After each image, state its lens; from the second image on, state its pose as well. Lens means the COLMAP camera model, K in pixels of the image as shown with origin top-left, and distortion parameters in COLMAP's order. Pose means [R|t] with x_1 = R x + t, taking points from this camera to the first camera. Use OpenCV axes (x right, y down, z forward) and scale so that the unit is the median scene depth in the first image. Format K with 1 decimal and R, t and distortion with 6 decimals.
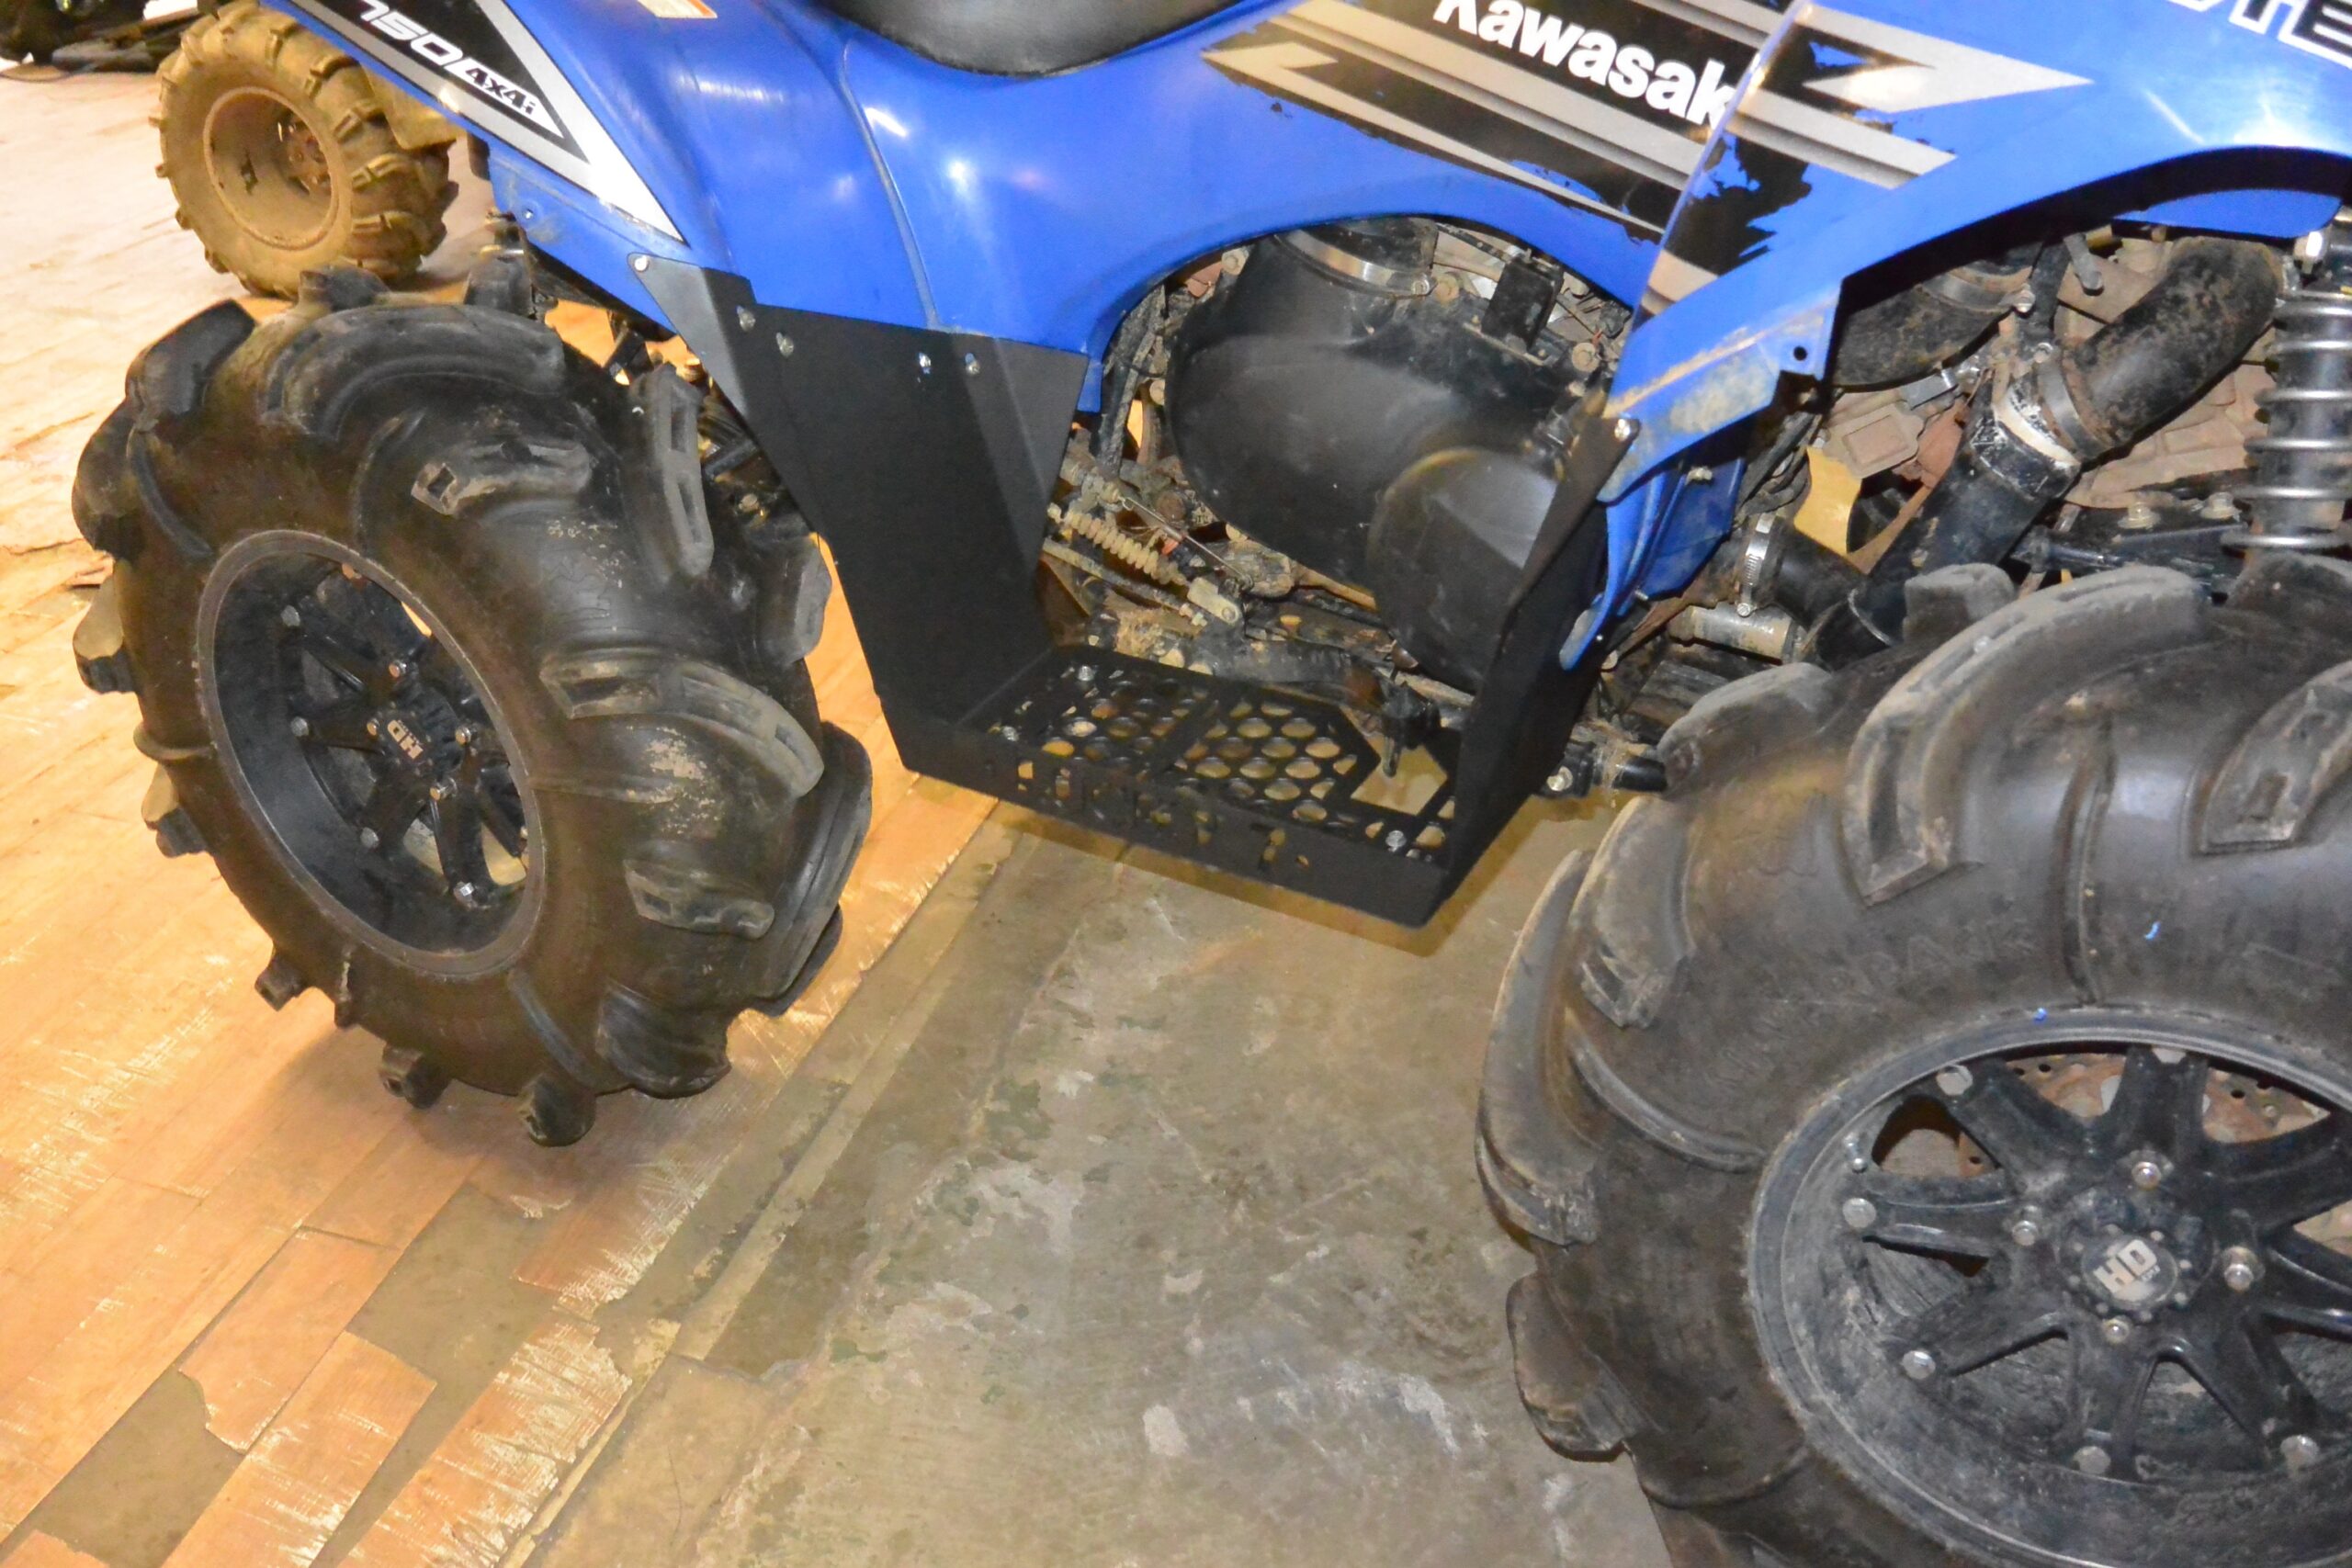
lens RADIAL K [[2026.3, 0, 1159.8], [0, 2026.3, 759.3], [0, 0, 1]] dist [-0.153900, 0.094427]
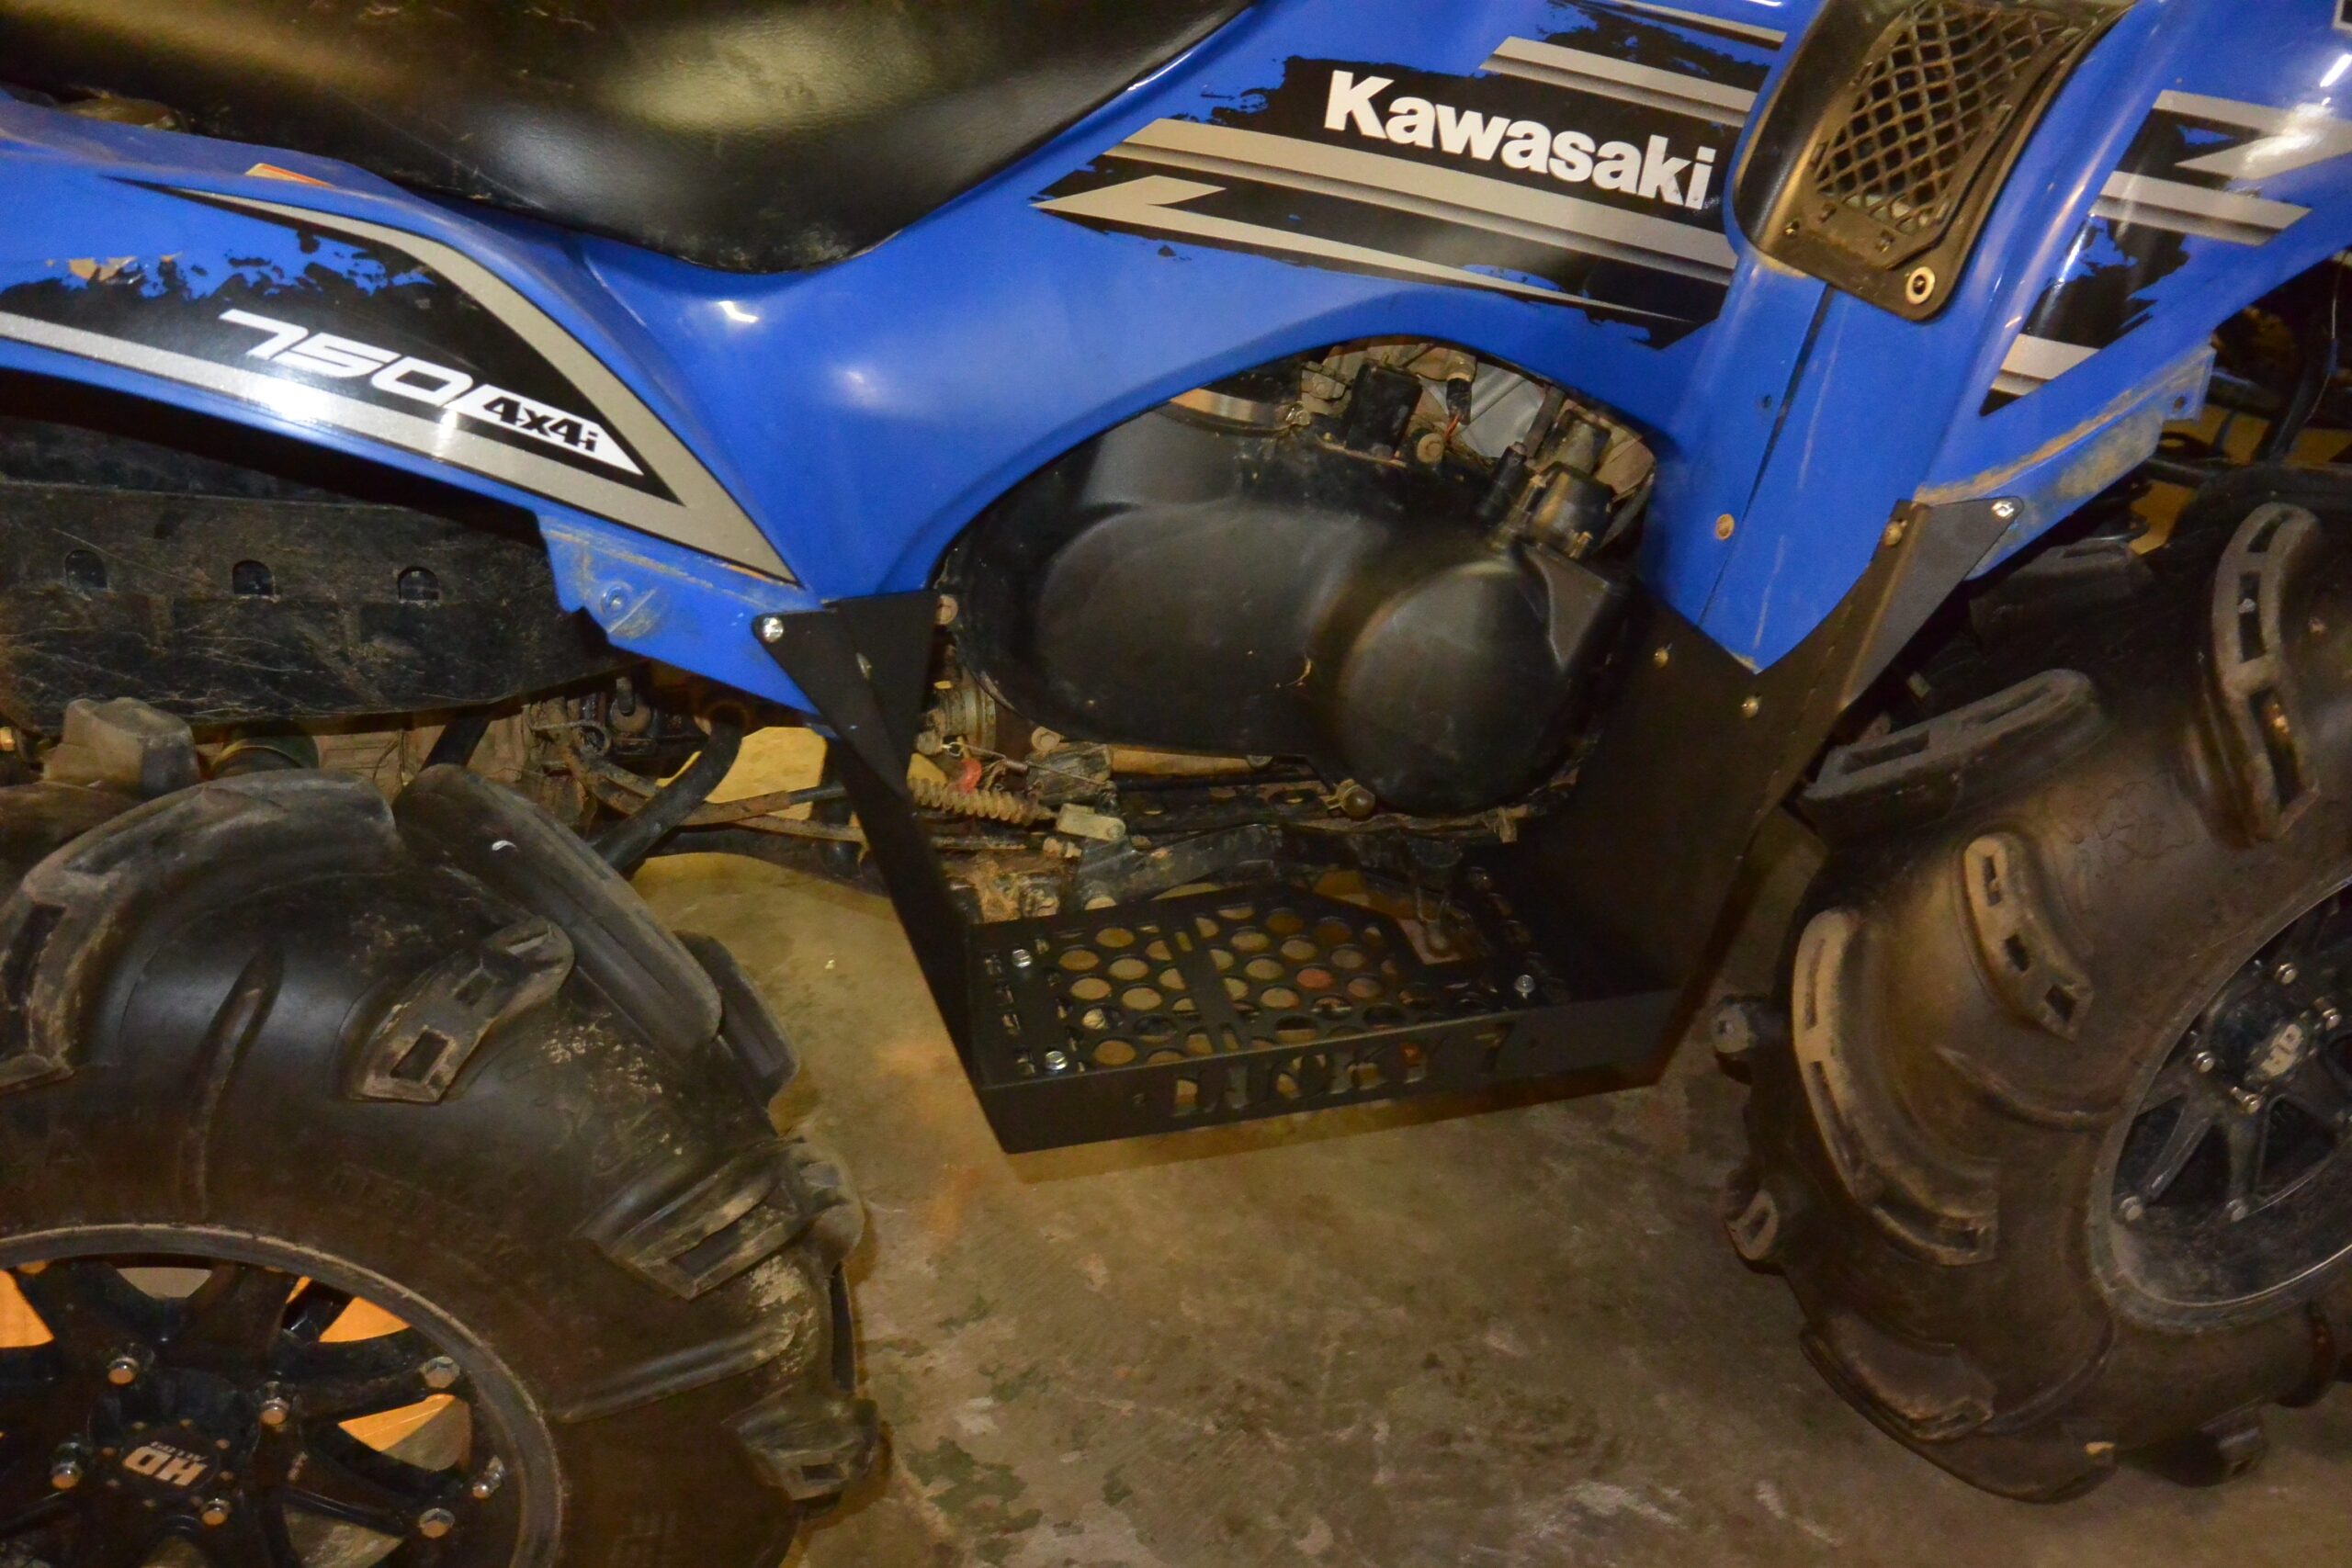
lens RADIAL K [[2026.3, 0, 1159.8], [0, 2026.3, 759.3], [0, 0, 1]] dist [-0.153900, 0.094427]
pose [[0.710650, -0.325078, 0.623940, -0.530604], [0.329888, 0.937281, 0.112599, -0.210632], [-0.621411, 0.125812, 0.773318, 0.344404]]
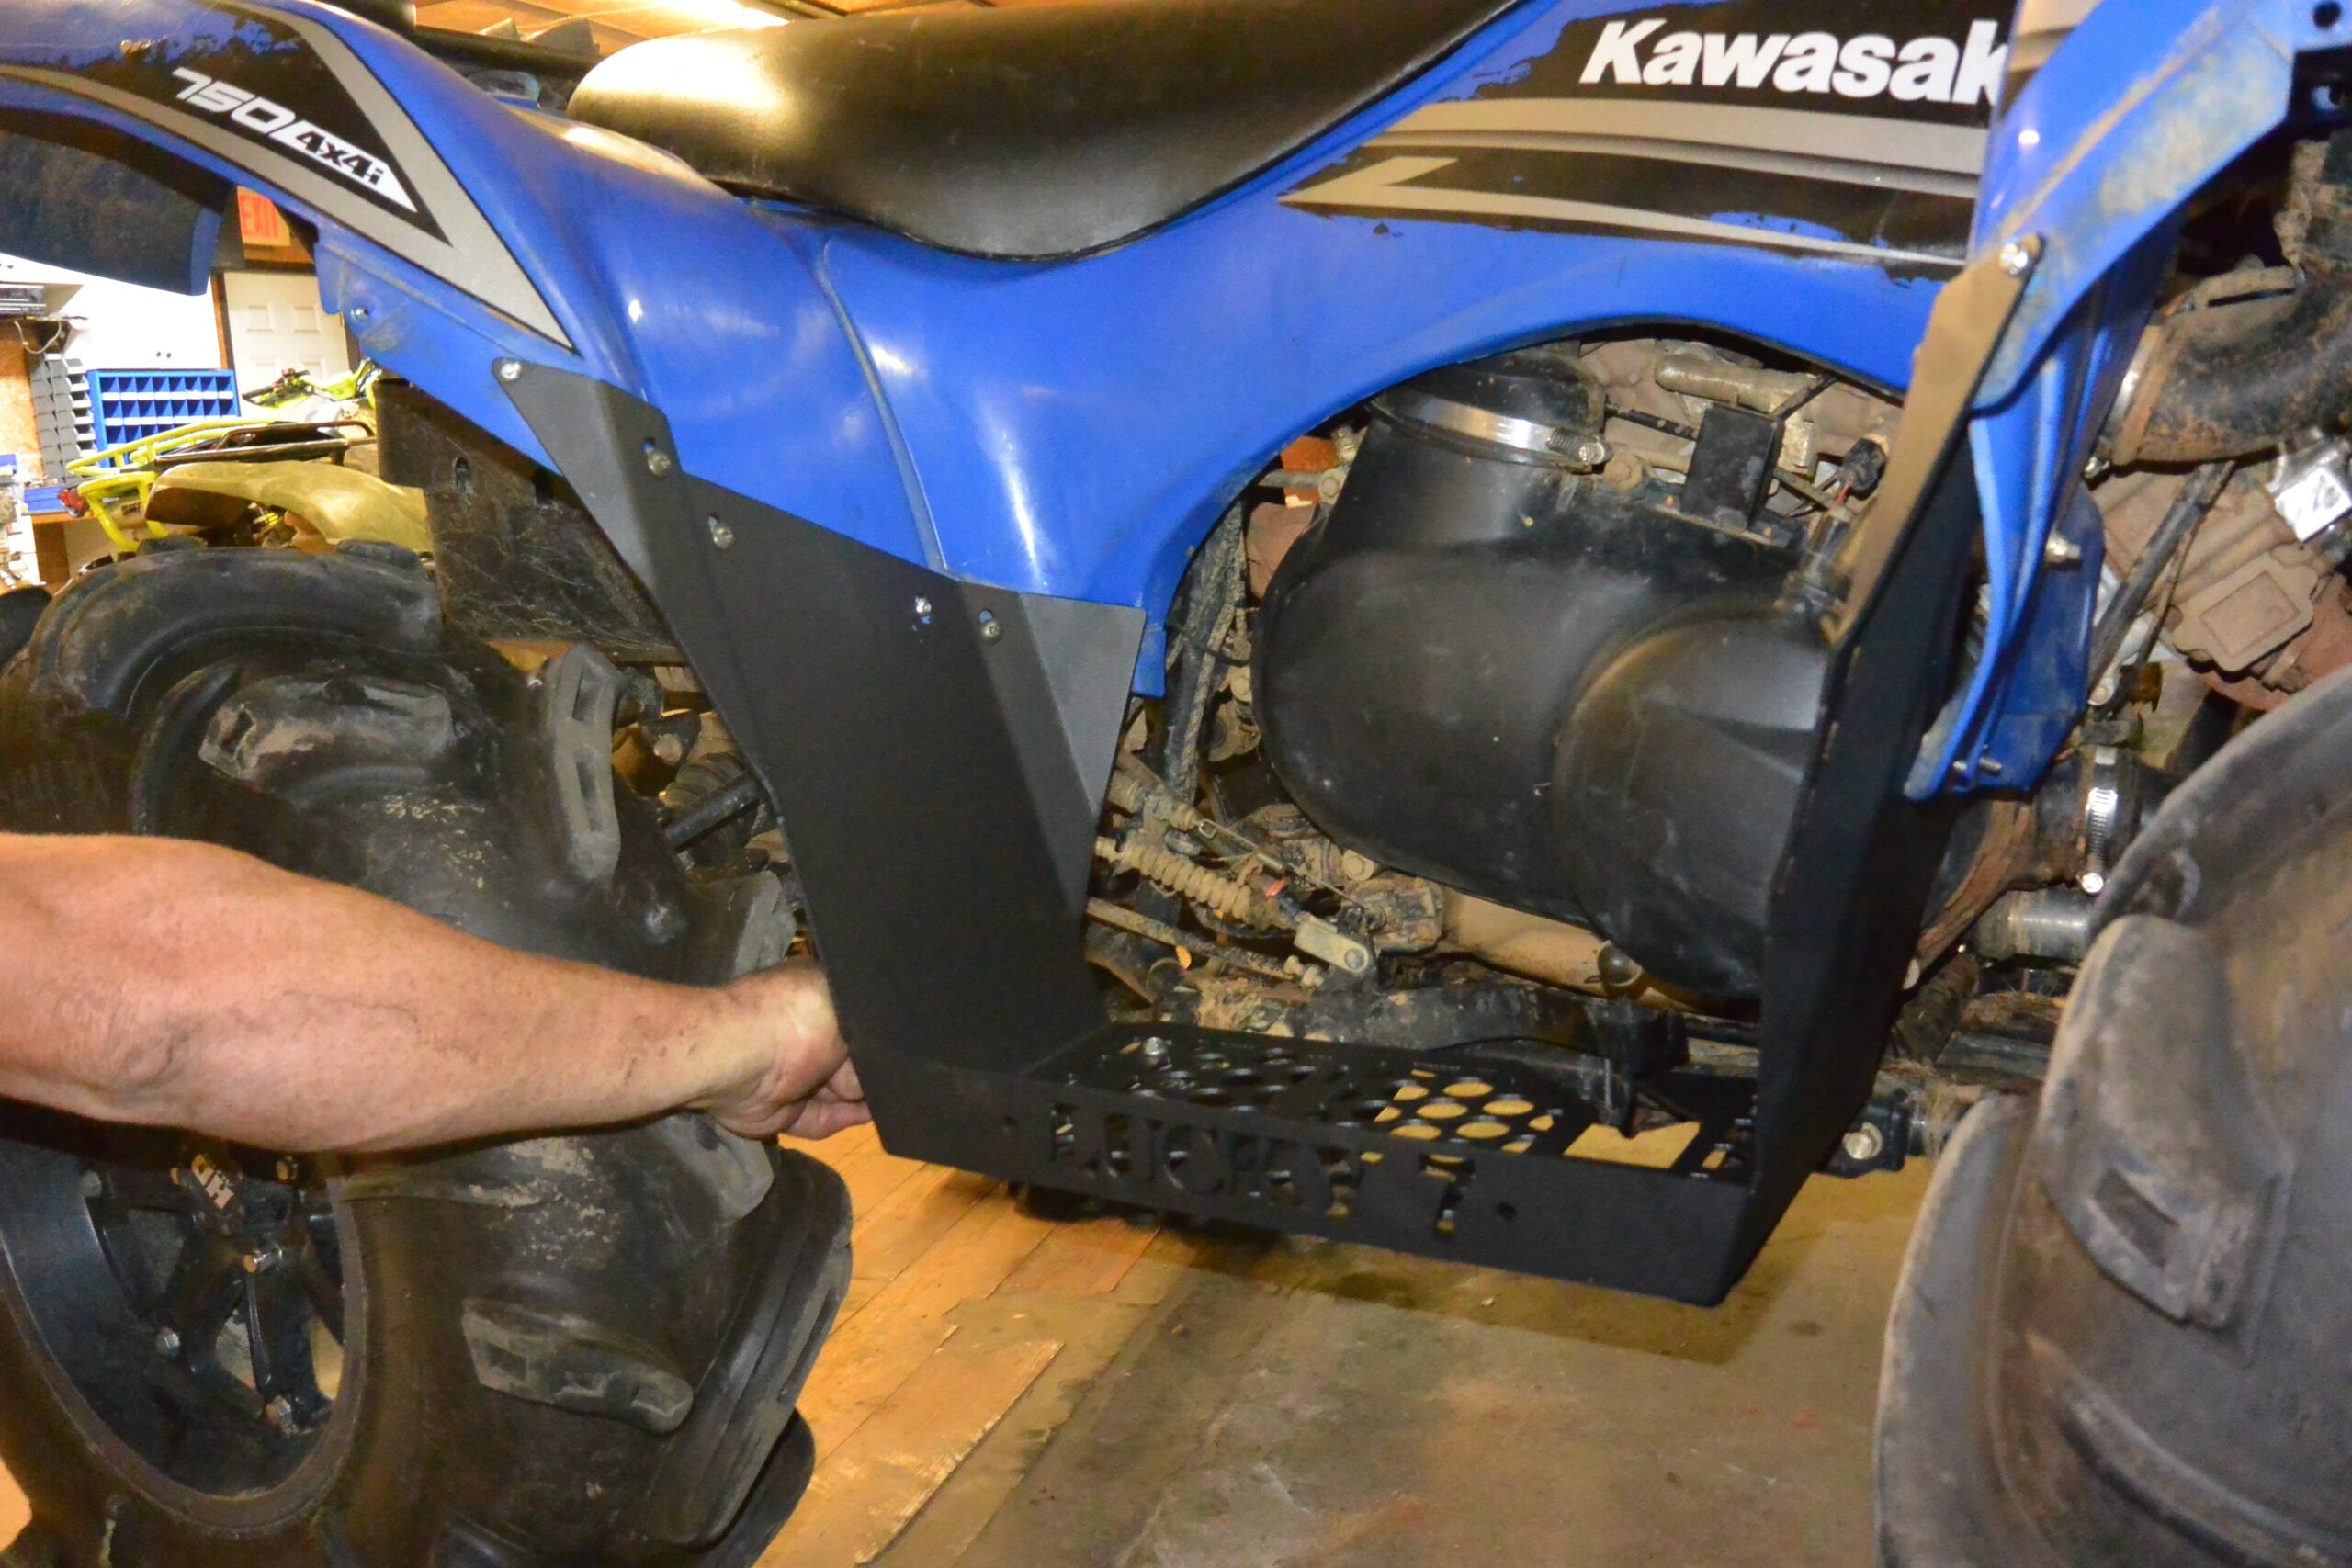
lens RADIAL K [[2026.3, 0, 1159.8], [0, 2026.3, 759.3], [0, 0, 1]] dist [-0.153900, 0.094427]
pose [[0.998530, -0.042056, -0.034202, -0.007382], [0.027113, 0.933827, -0.356696, 0.124354], [0.046940, 0.355244, 0.933594, 0.342415]]
